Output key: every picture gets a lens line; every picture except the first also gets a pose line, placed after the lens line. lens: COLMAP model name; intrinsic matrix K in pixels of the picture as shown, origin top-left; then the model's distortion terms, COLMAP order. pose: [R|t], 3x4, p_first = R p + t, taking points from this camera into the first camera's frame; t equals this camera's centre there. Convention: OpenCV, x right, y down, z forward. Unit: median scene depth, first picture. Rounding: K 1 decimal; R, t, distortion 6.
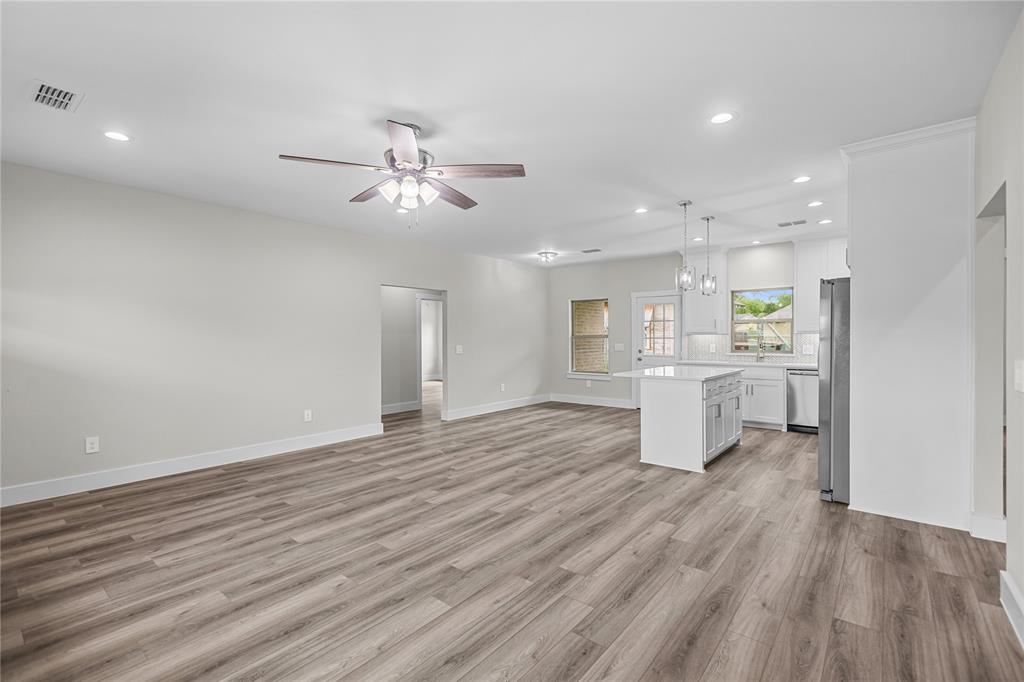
lens RADIAL K [[456.8, 0, 510.8], [0, 456.8, 338.6], [0, 0, 1]] dist [0.000618, -0.000145]
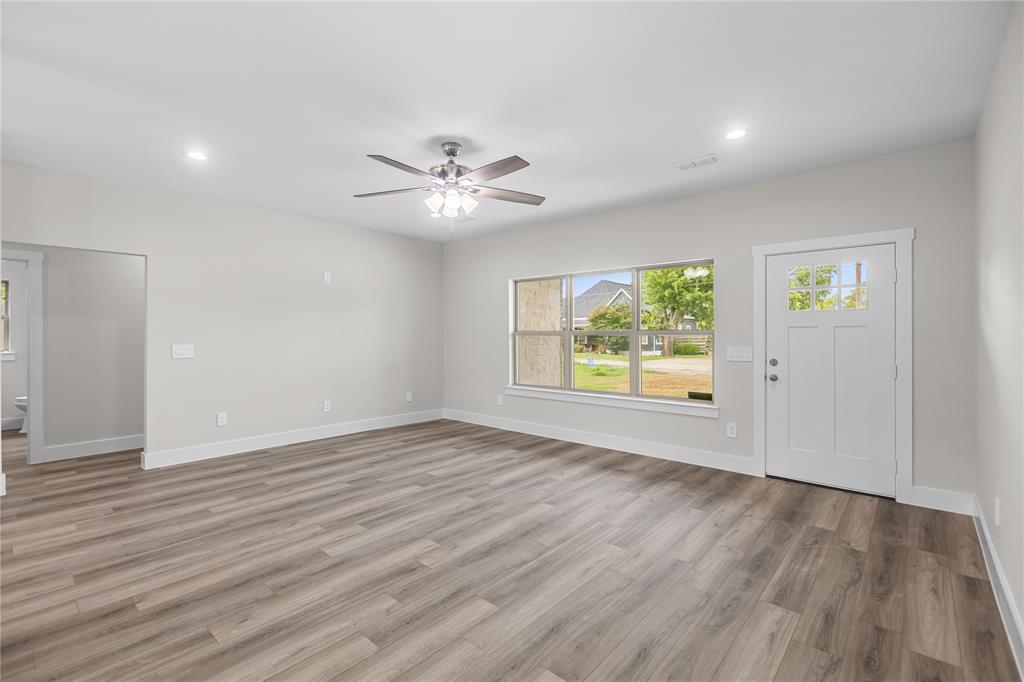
lens RADIAL K [[458.6, 0, 509.7], [0, 458.6, 333.4], [0, 0, 1]] dist [0.000125, -0.000835]
pose [[-0.999283, 0.005357, 0.037472, -0.300853], [0.005483, 0.999980, 0.003251, -0.003472], [-0.037454, 0.003455, -0.999292, 1.578138]]
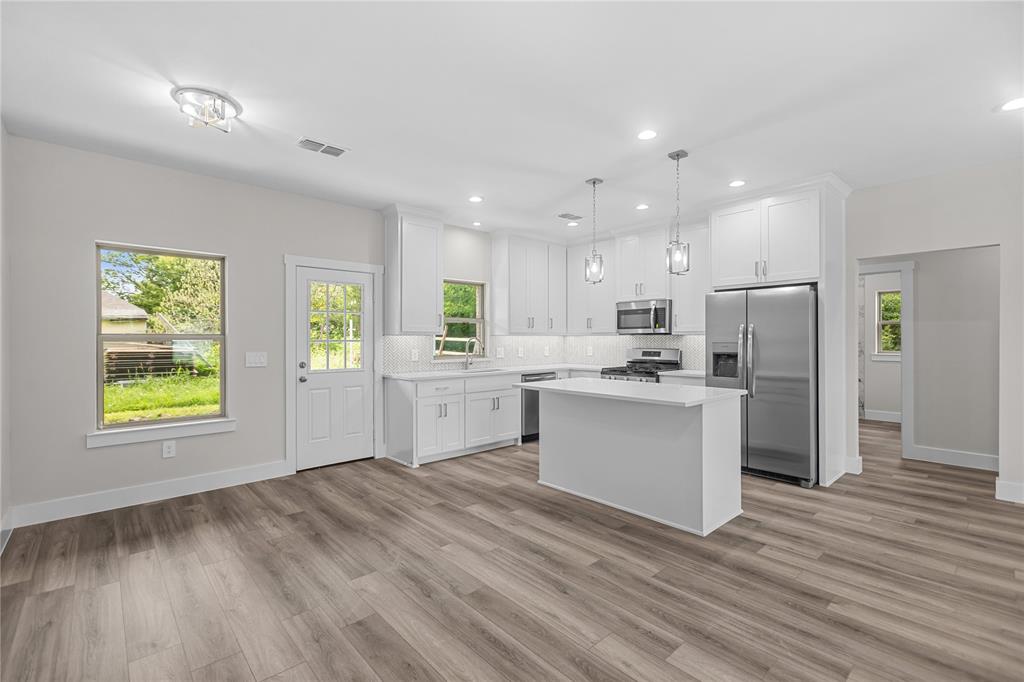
lens RADIAL K [[456.8, 0, 510.8], [0, 456.8, 338.6], [0, 0, 1]] dist [0.000618, -0.000145]
pose [[0.146078, 0.003146, 0.989268, -0.439543], [0.003658, 0.999986, -0.003721, -0.001868], [-0.989266, 0.004162, 0.146064, 1.356736]]
